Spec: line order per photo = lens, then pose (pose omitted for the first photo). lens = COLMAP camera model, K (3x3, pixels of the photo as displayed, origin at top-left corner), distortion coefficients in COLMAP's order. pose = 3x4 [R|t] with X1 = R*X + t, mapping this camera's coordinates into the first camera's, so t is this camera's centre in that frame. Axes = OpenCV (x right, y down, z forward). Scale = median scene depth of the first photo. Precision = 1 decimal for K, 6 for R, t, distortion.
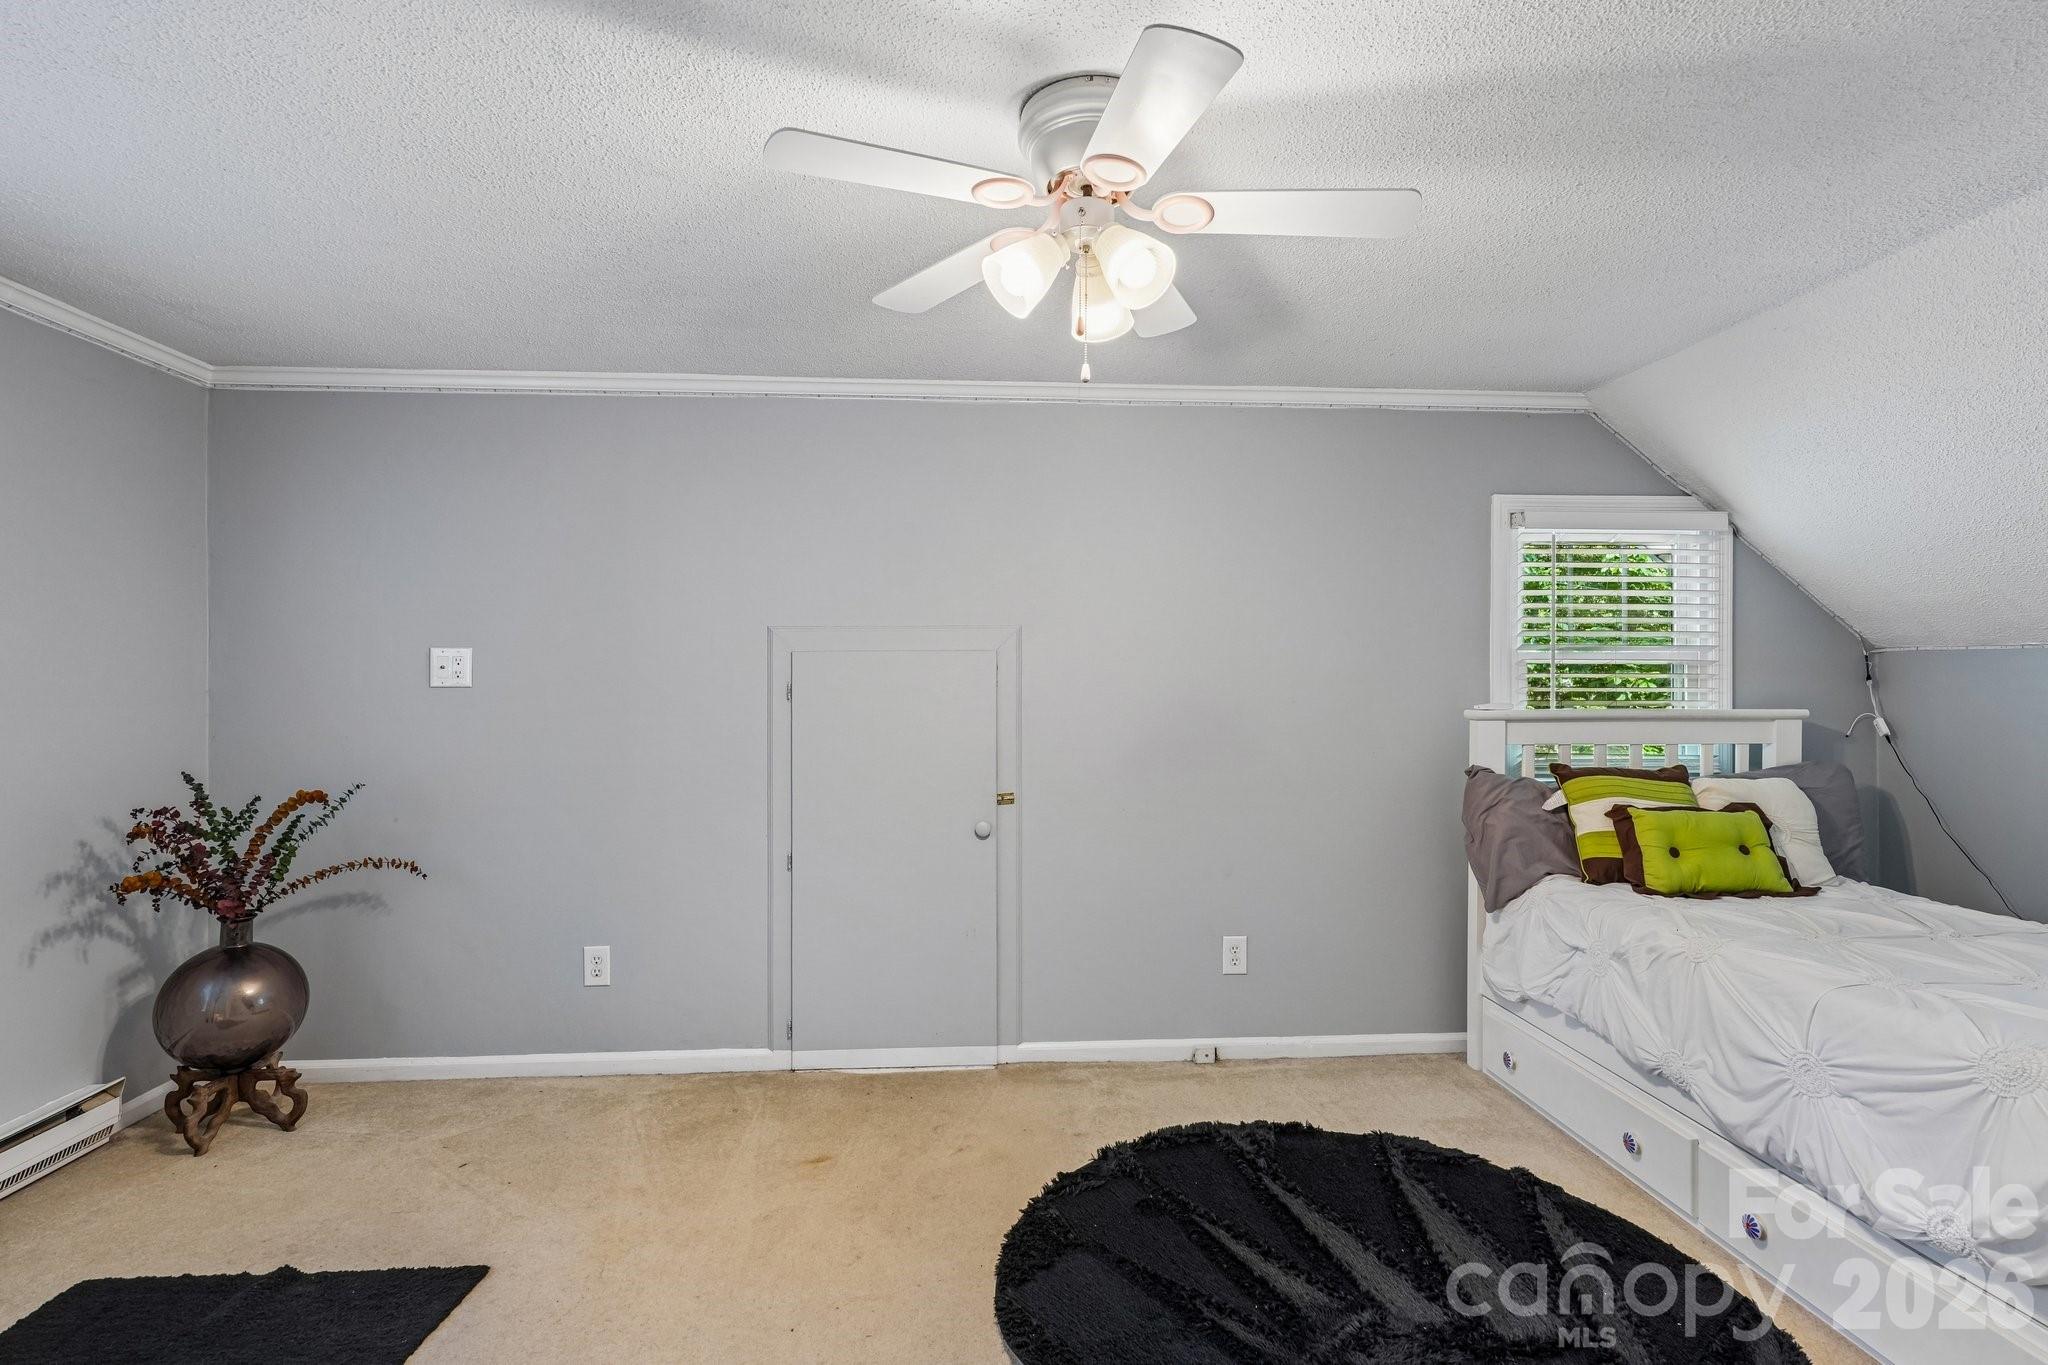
lens RADIAL K [[1073.9, 0, 978.7], [0, 1073.9, 652.1], [0, 0, 1]] dist [0.011874, 0.001155]
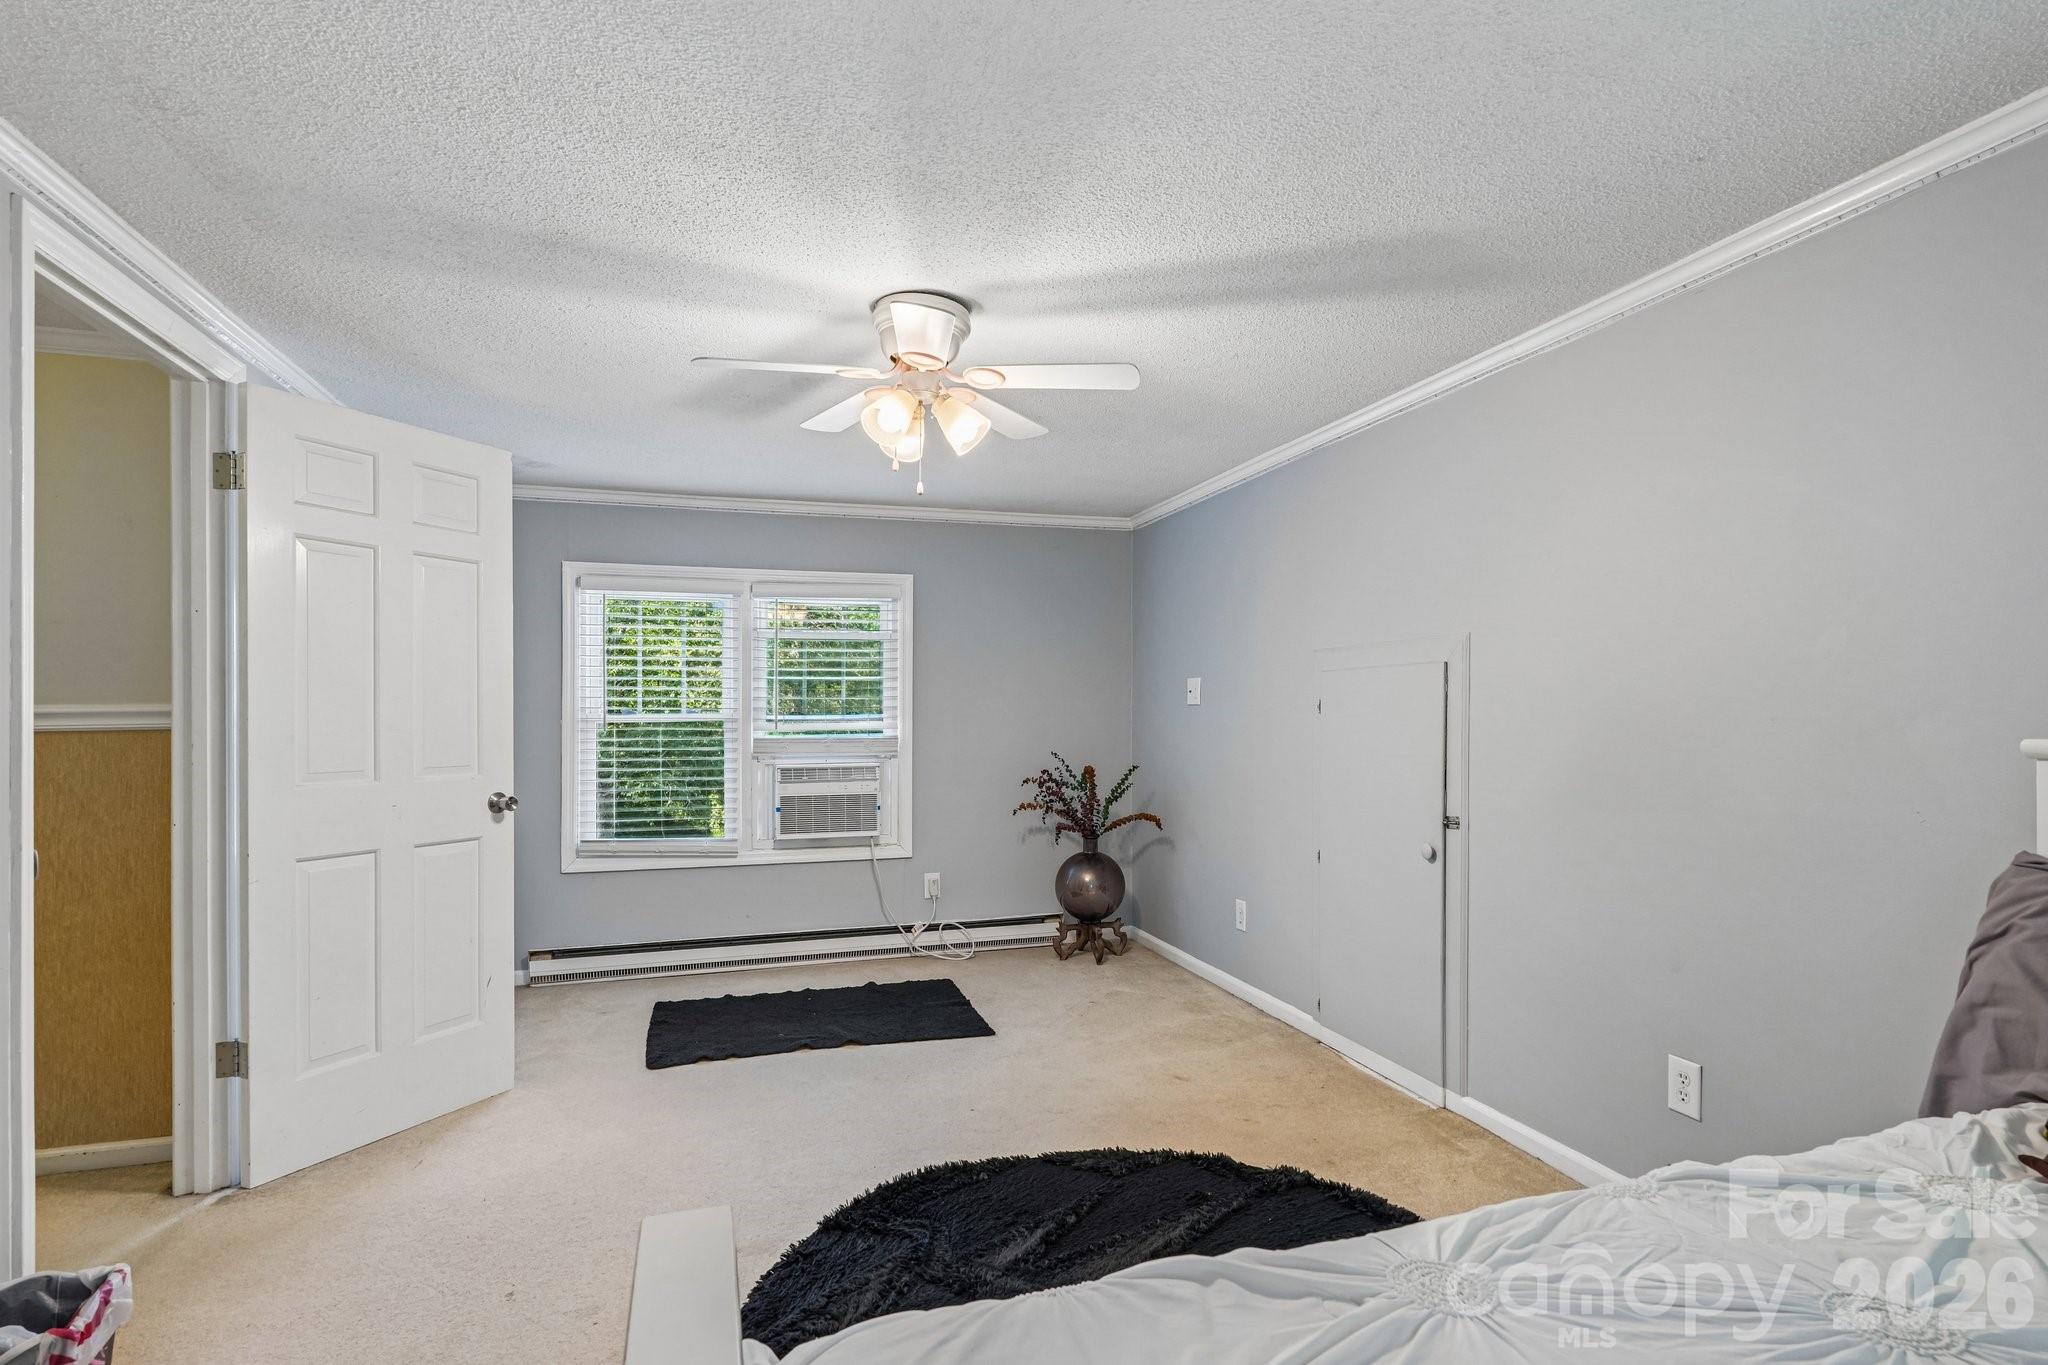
lens RADIAL K [[1014.6, 0, 1024.1], [0, 1014.6, 679.2], [0, 0, 1]] dist [0.003713, 0.001570]
pose [[0.235078, -0.031893, -0.971453, 0.878850], [0.034304, 0.999111, -0.024501, 0.024878], [0.971371, -0.027565, 0.235963, 0.498654]]
